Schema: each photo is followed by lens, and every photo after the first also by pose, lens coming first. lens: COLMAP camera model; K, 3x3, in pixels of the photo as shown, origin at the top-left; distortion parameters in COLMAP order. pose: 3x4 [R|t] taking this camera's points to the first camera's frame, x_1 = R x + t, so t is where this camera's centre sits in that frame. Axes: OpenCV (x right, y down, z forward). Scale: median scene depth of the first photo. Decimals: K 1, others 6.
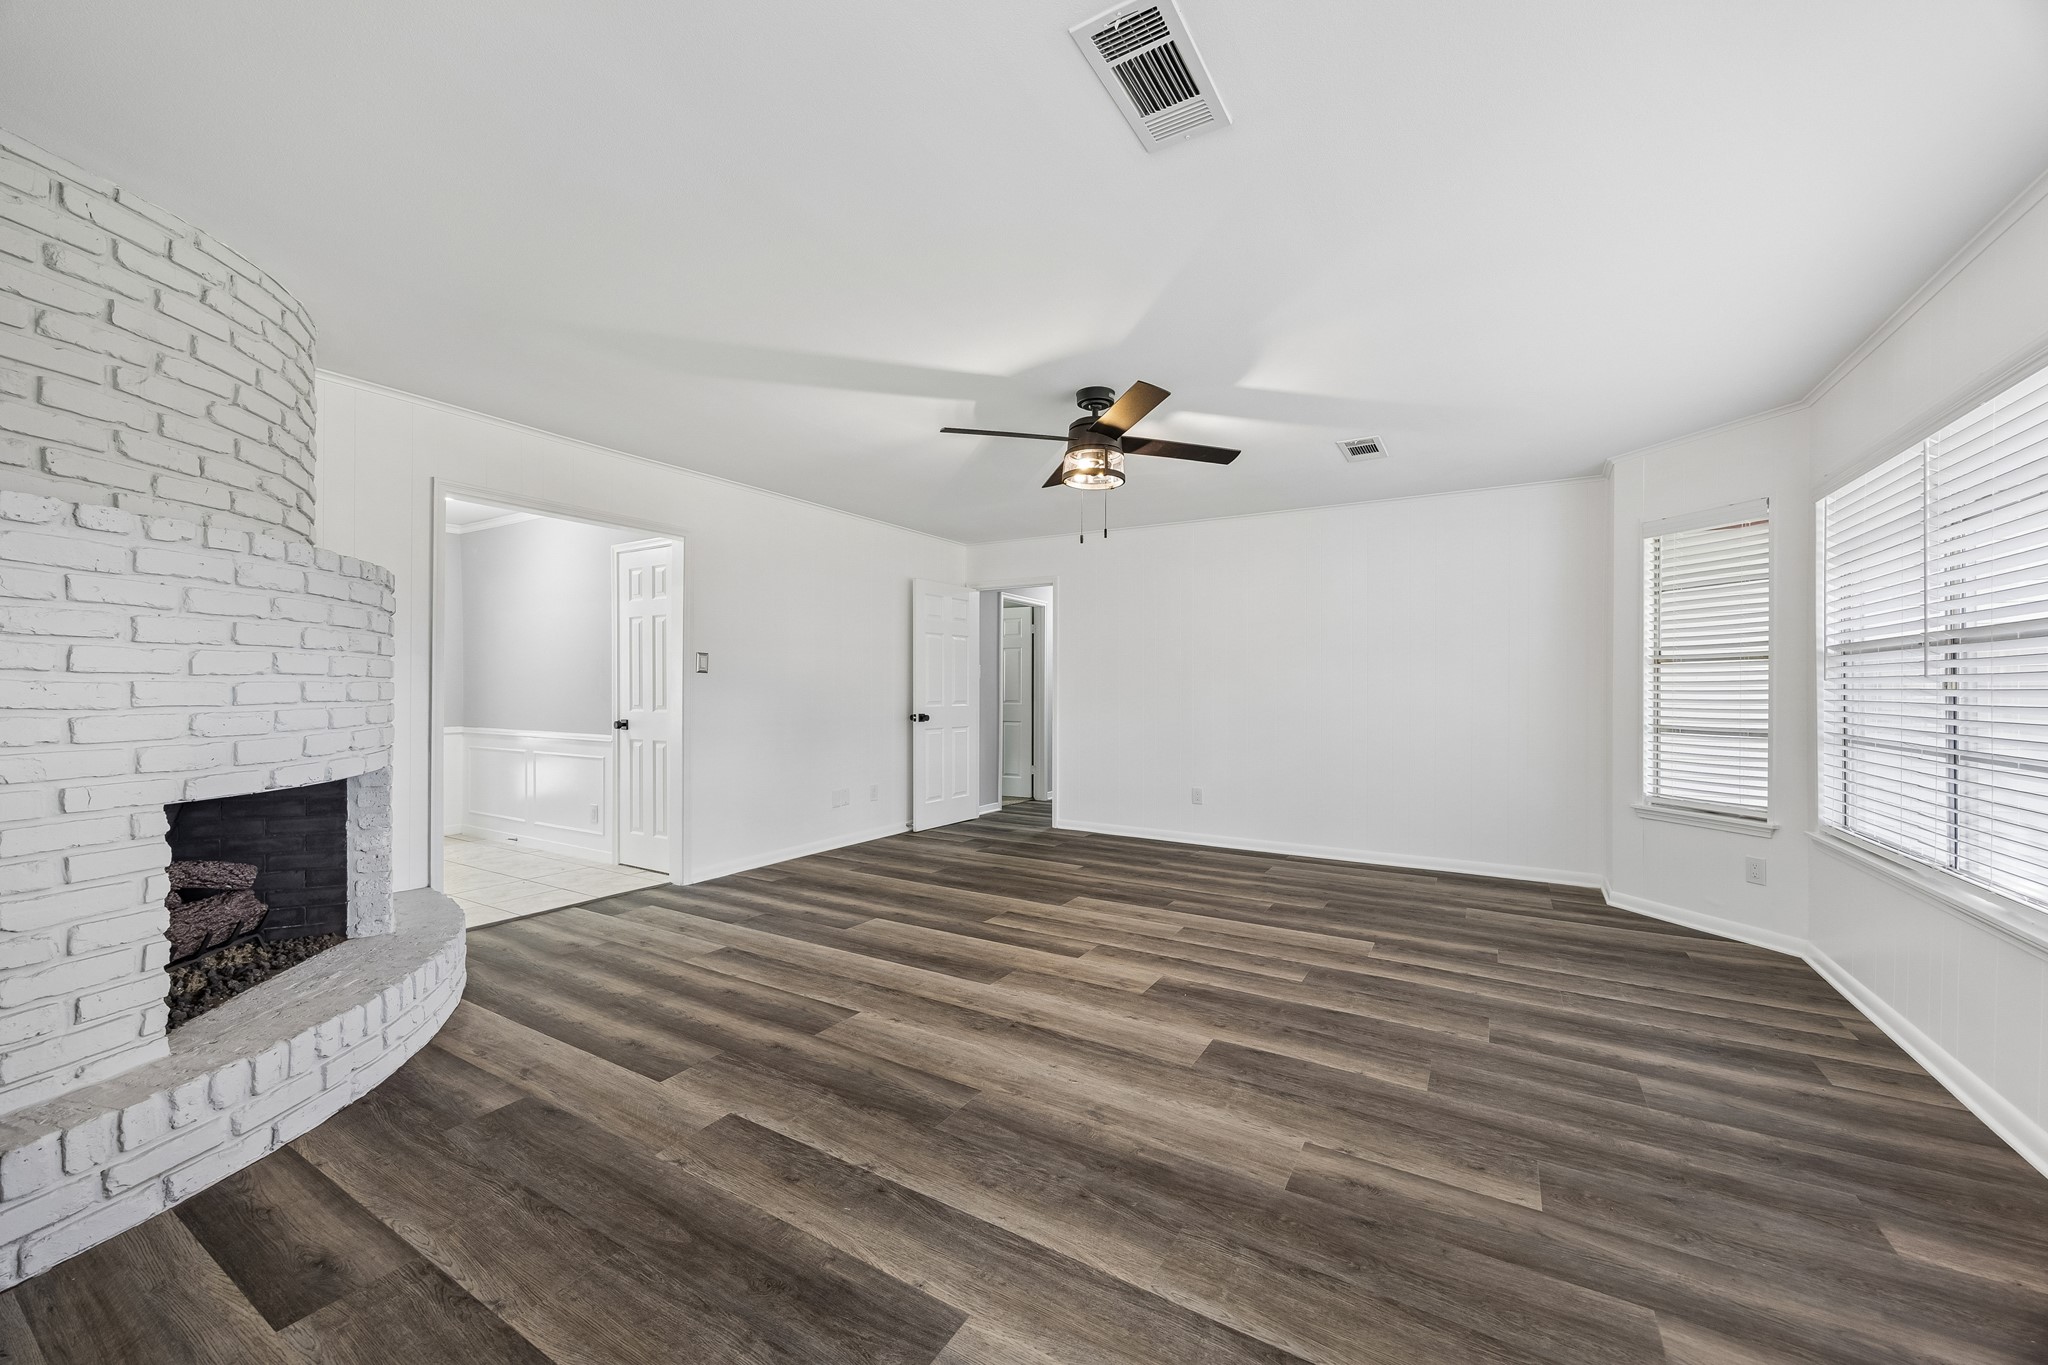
lens RADIAL K [[789.8, 0, 1022.3], [0, 789.8, 705.7], [0, 0, 1]] dist [-0.000770, 0.000081]
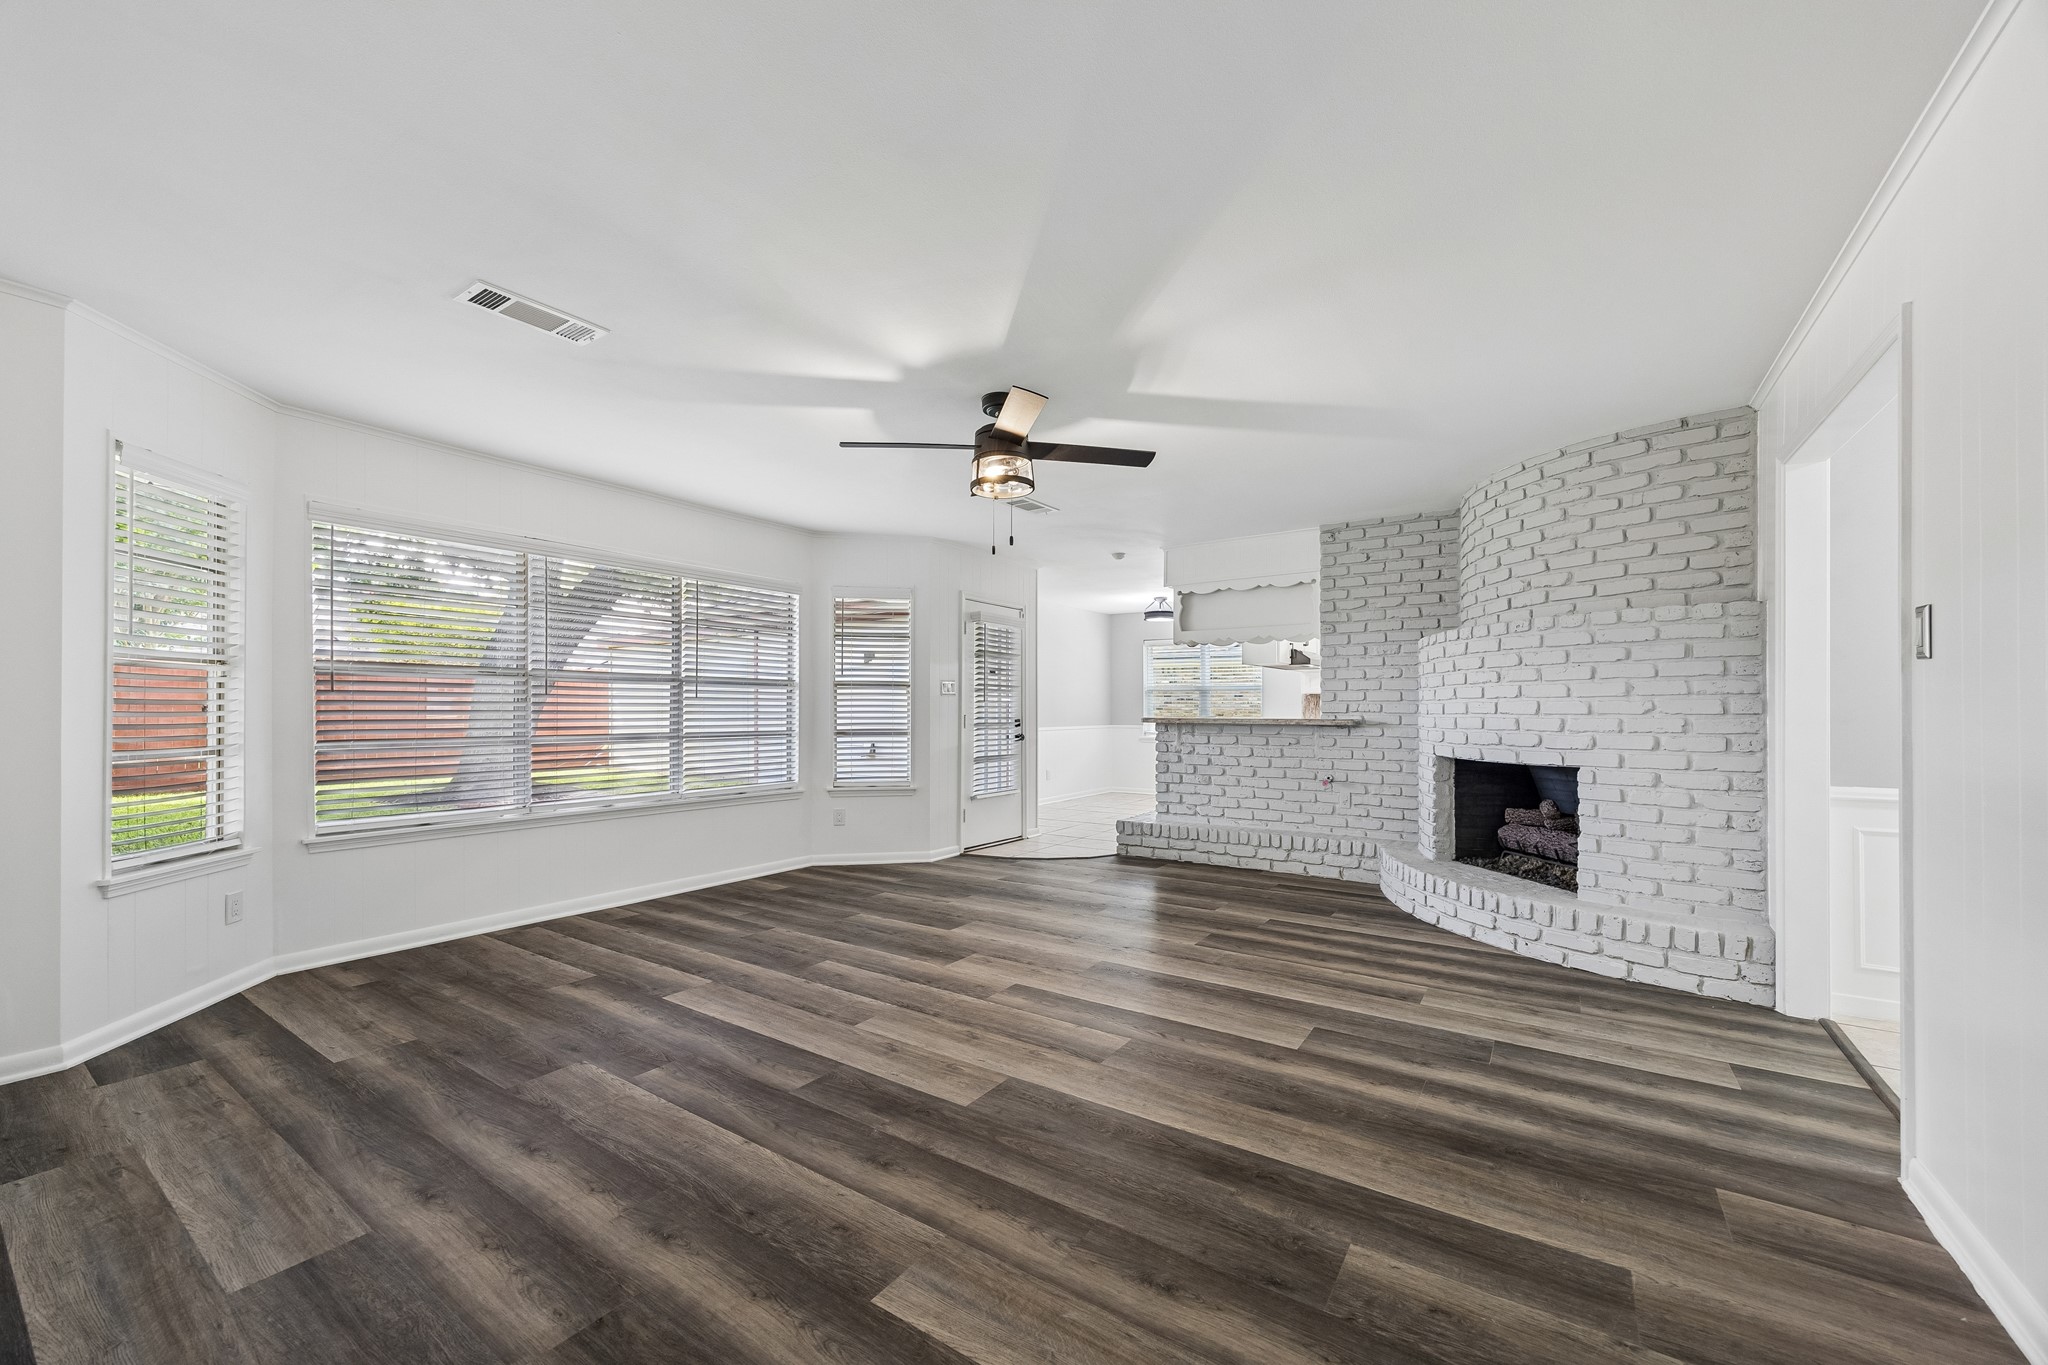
lens RADIAL K [[789.8, 0, 1022.3], [0, 789.8, 705.7], [0, 0, 1]] dist [-0.000770, 0.000081]
pose [[-0.998313, -0.002391, 0.058021, 0.008128], [-0.001471, 0.999873, 0.015894, -0.034557], [-0.058052, 0.015782, -0.998189, 2.057031]]
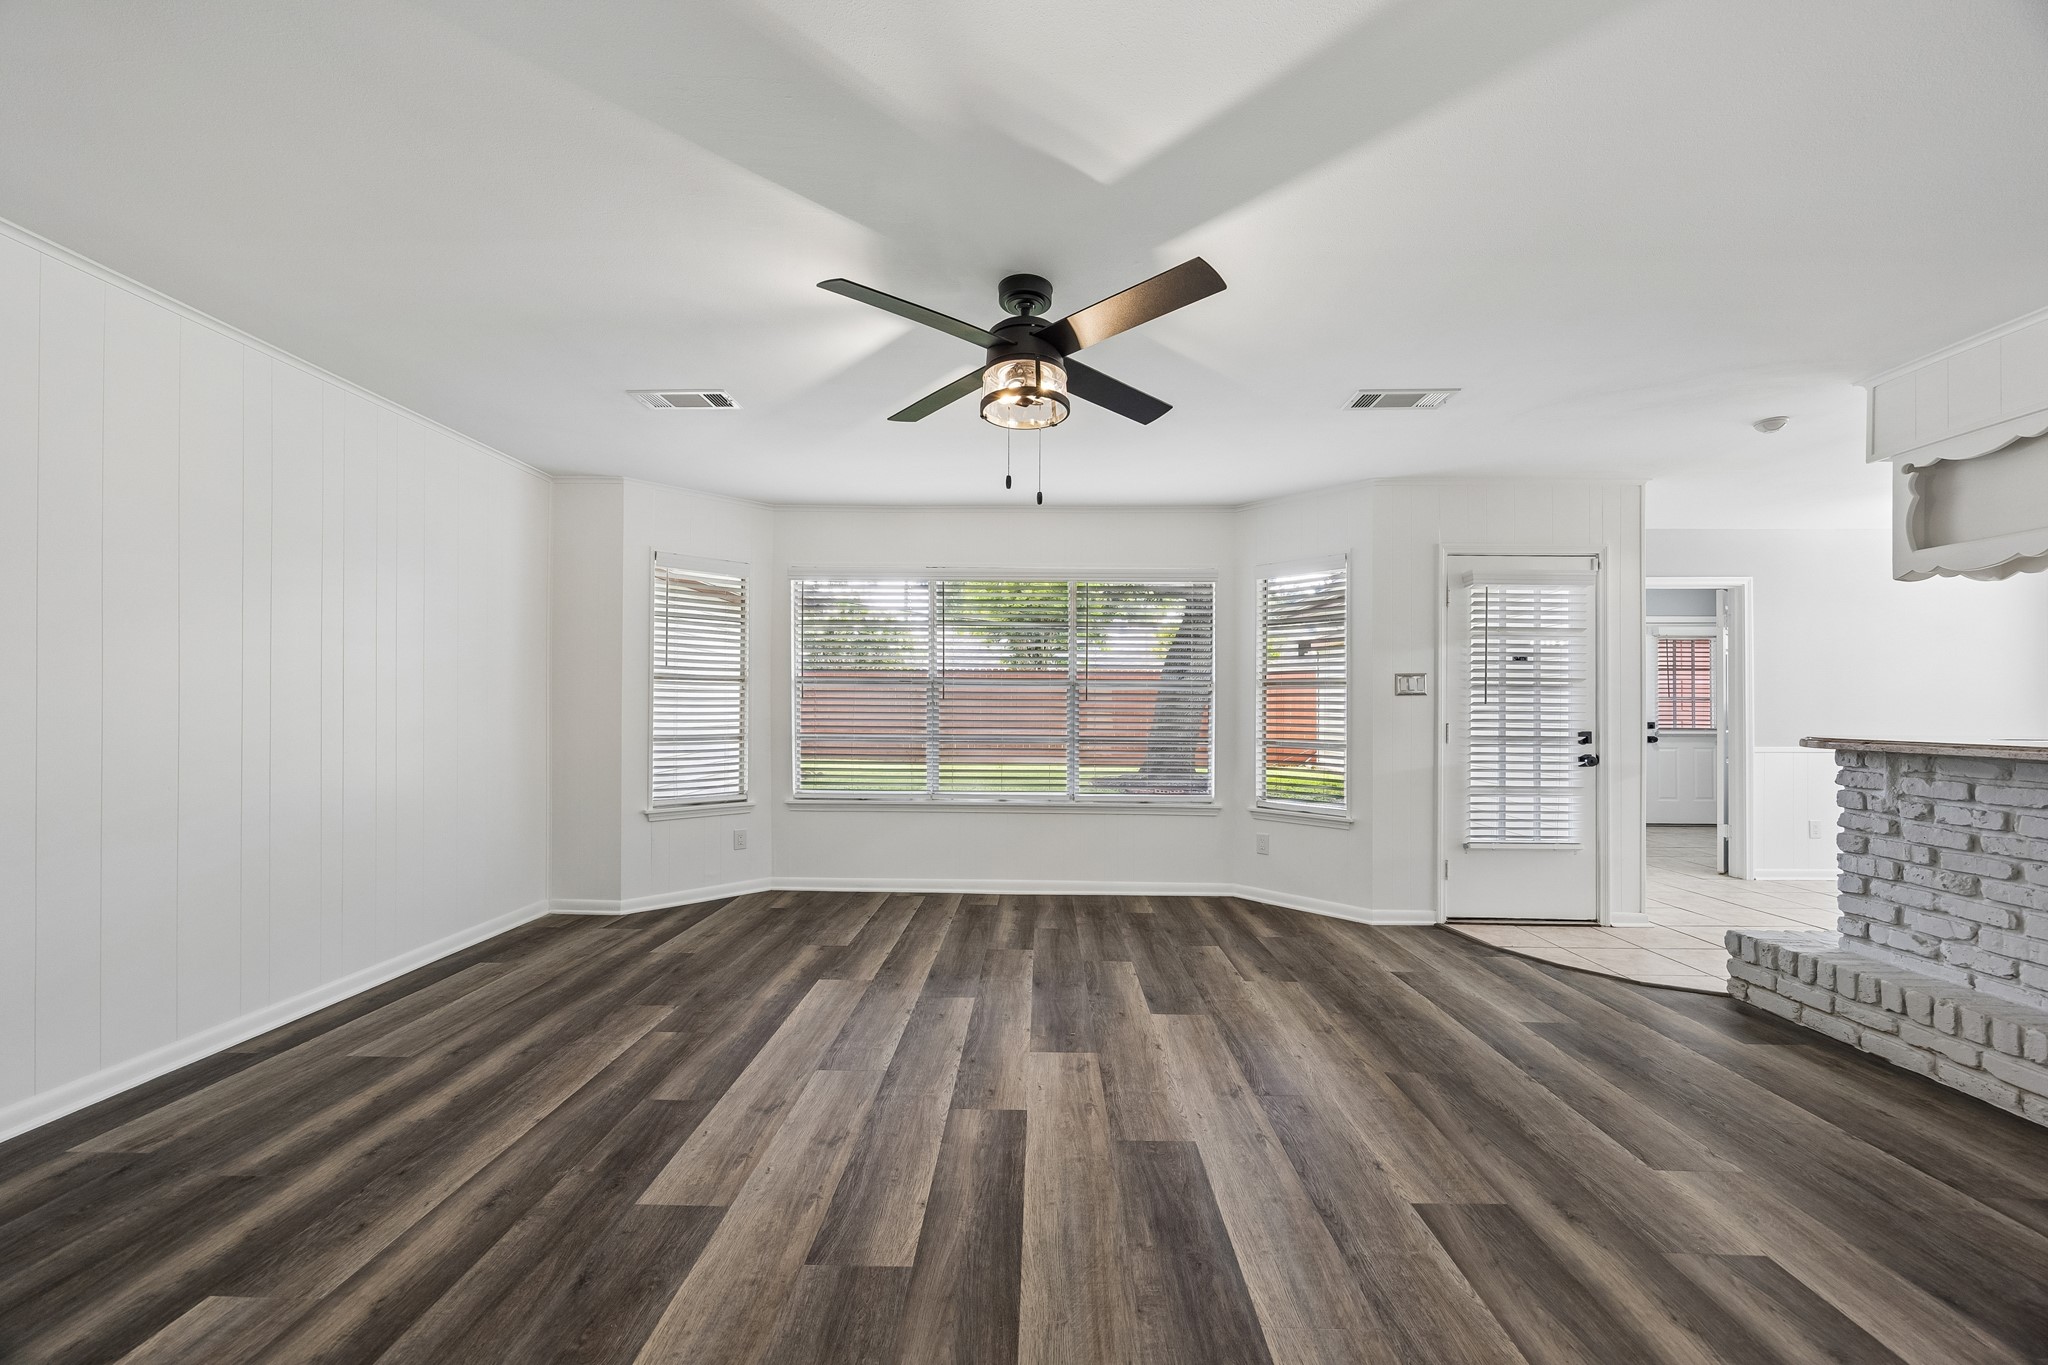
lens RADIAL K [[781.3, 0, 1024.6], [0, 781.3, 700.2], [0, 0, 1]] dist [-0.004179, -0.000050]
pose [[-0.494967, 0.001639, 0.868910, -0.534972], [0.011759, 0.999919, 0.004813, -0.034888], [-0.868832, 0.012599, -0.494946, 1.397944]]
